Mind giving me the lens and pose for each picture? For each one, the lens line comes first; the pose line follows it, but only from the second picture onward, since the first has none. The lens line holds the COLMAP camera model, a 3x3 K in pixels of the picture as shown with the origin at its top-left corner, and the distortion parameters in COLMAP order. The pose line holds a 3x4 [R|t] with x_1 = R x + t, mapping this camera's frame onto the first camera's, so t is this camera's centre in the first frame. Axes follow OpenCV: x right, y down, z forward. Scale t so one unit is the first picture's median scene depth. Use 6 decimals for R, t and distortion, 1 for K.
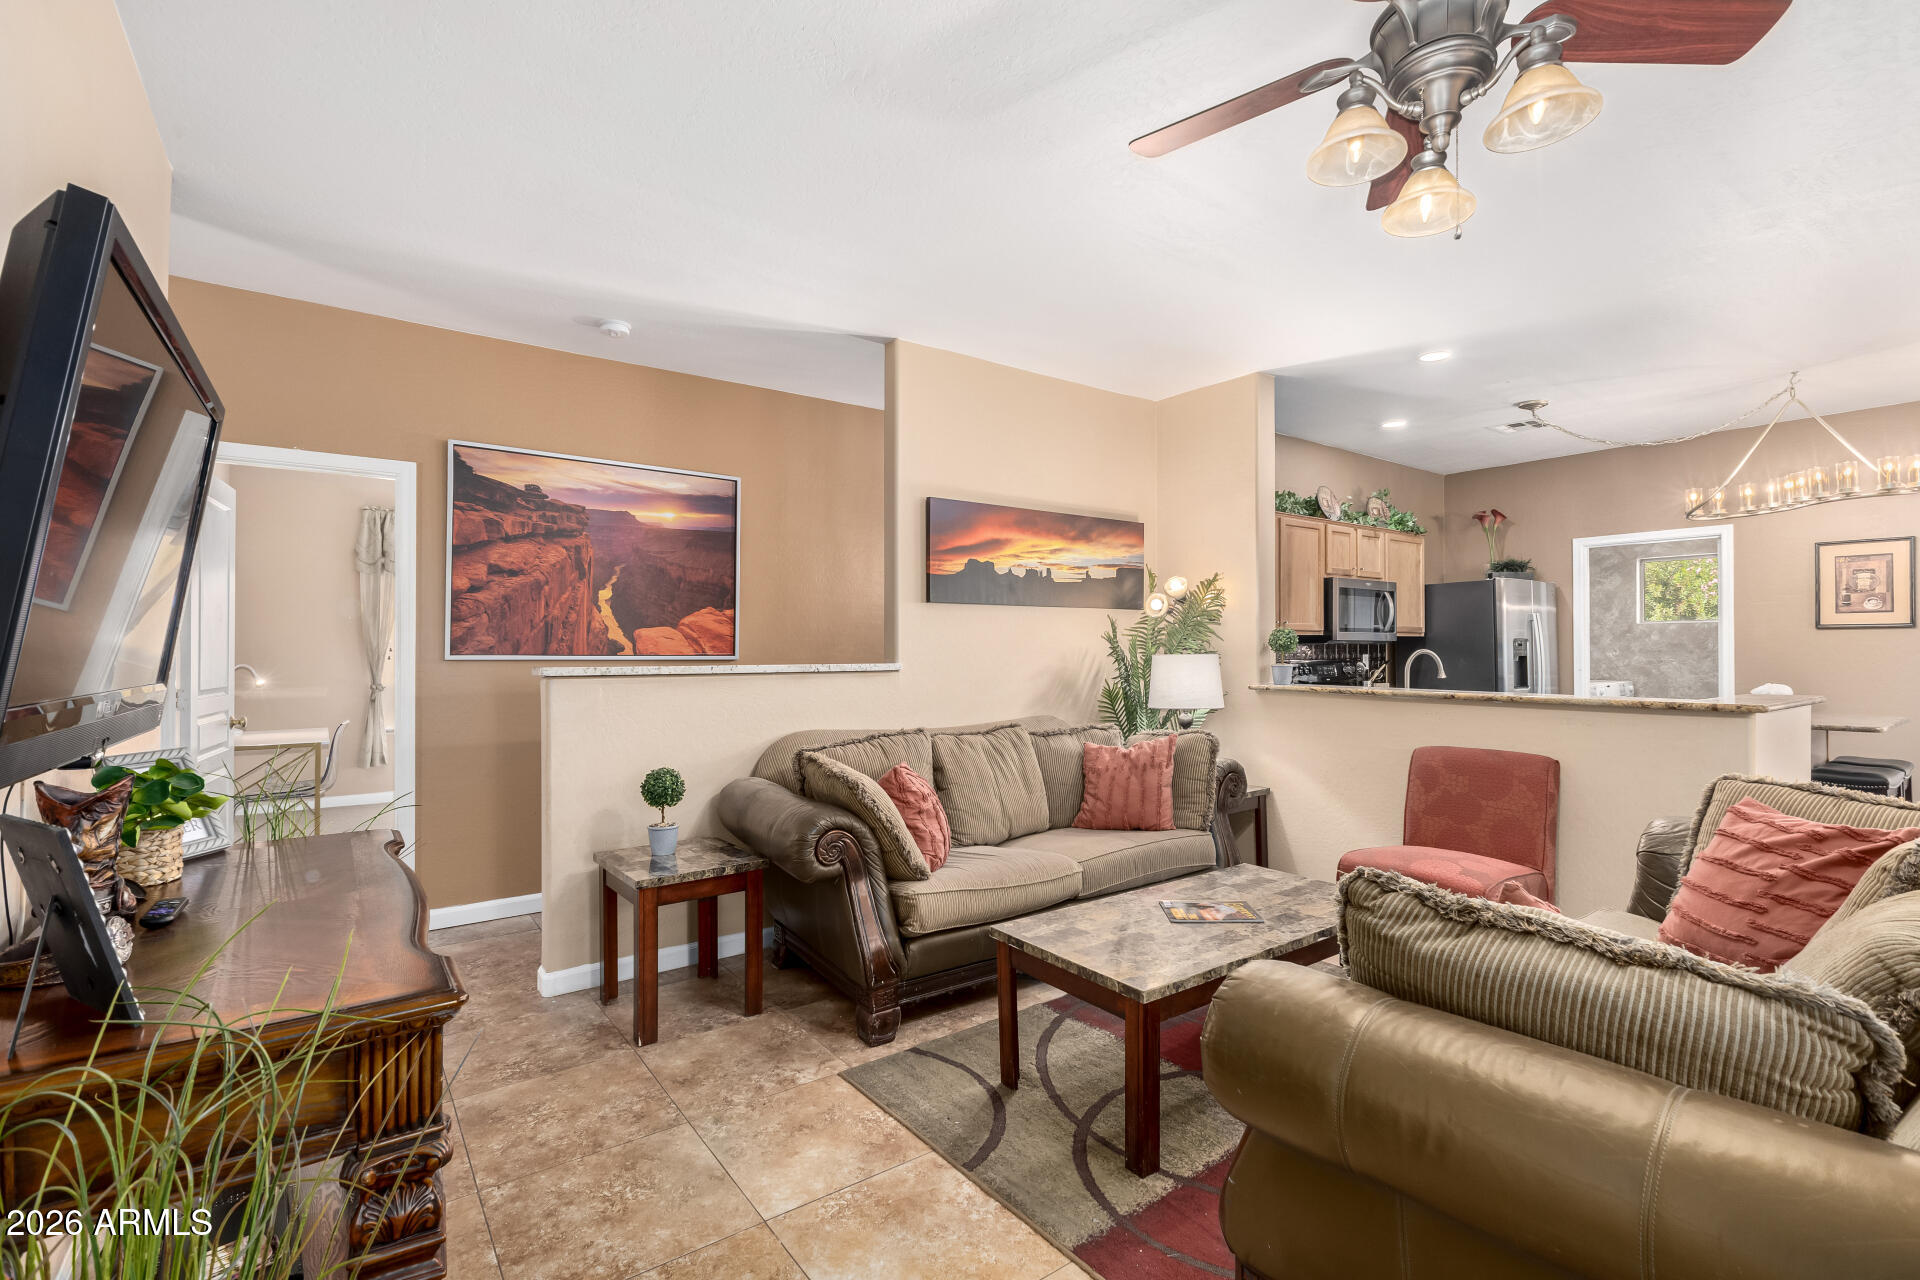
lens RADIAL K [[860.3, 0, 960.0], [0, 860.3, 640.0], [0, 0, 1]] dist [0.000207, -0.000071]
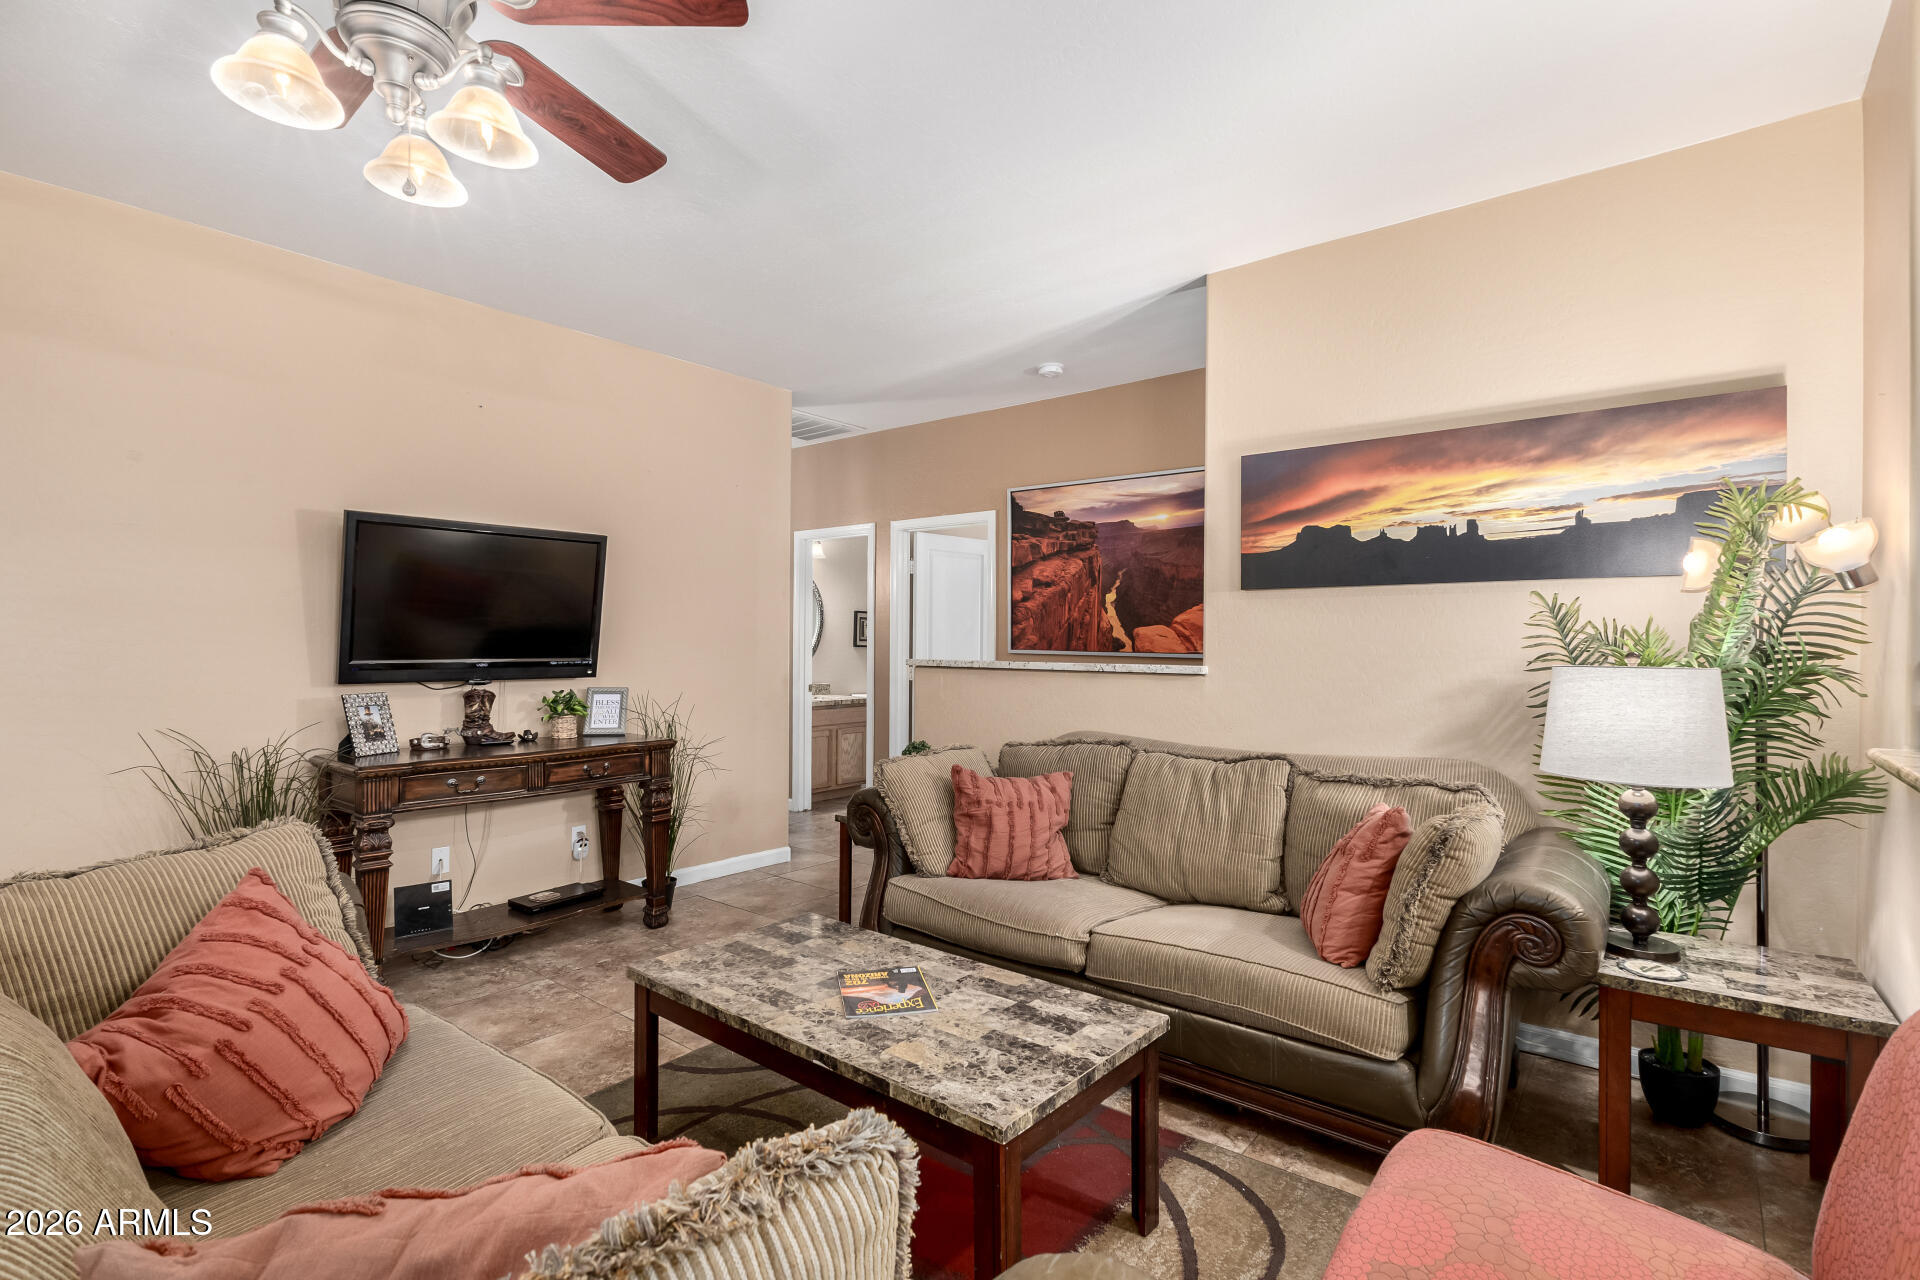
lens RADIAL K [[867.3, 0, 965.5], [0, 867.3, 655.9], [0, 0, 1]] dist [-0.002446, 0.000184]
pose [[0.272573, 0.019243, -0.961943, 0.638551], [0.003184, 0.999776, 0.020902, -0.001069], [0.962130, -0.008760, 0.272450, 0.521564]]
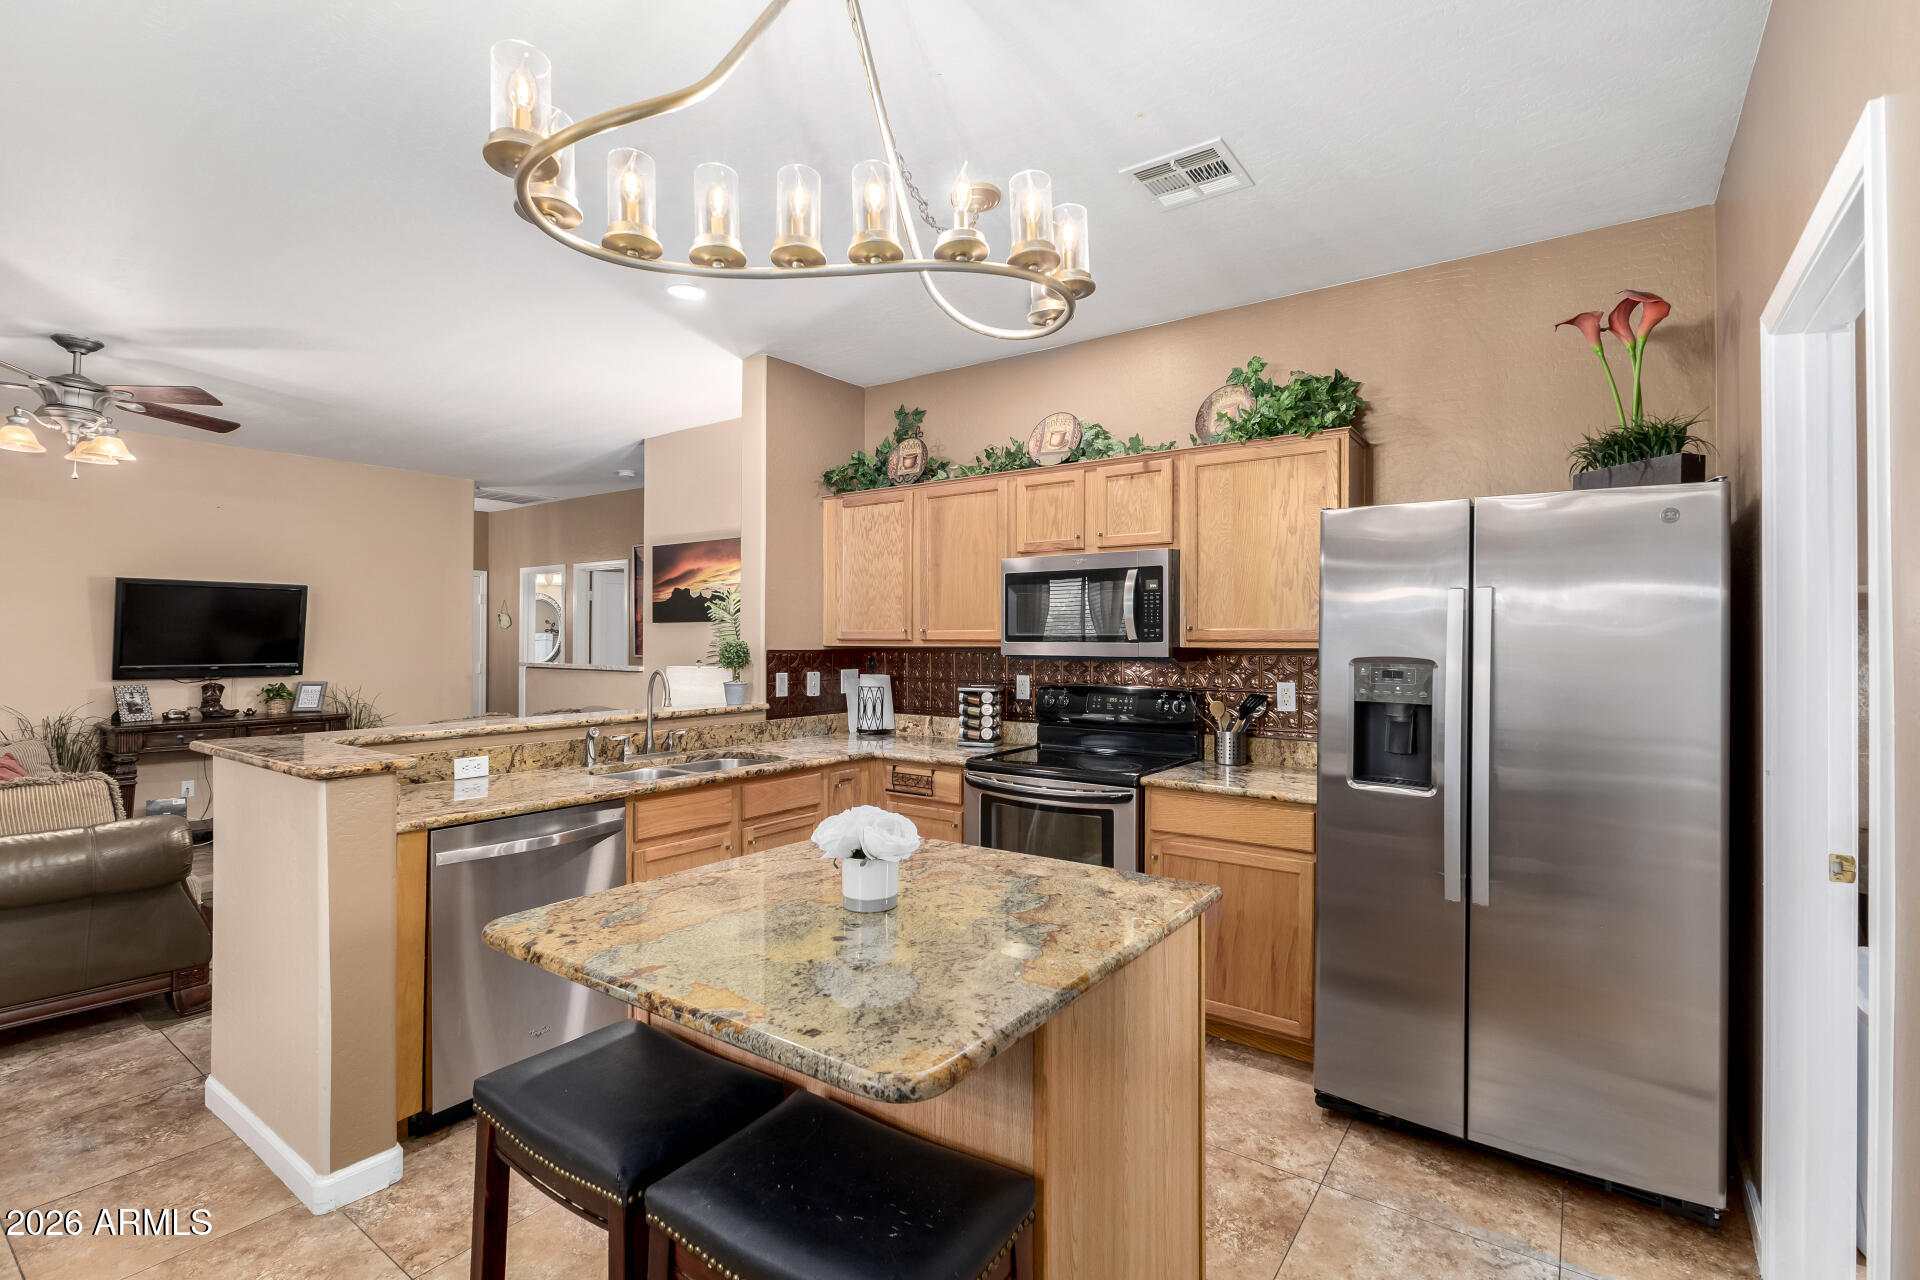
lens RADIAL K [[860.3, 0, 960.0], [0, 860.3, 640.0], [0, 0, 1]] dist [0.000207, -0.000071]
pose [[0.315653, 0.002224, -0.948872, 1.374609], [0.006353, 0.999970, 0.004457, -0.019020], [0.948854, -0.007435, 0.315629, 0.995352]]
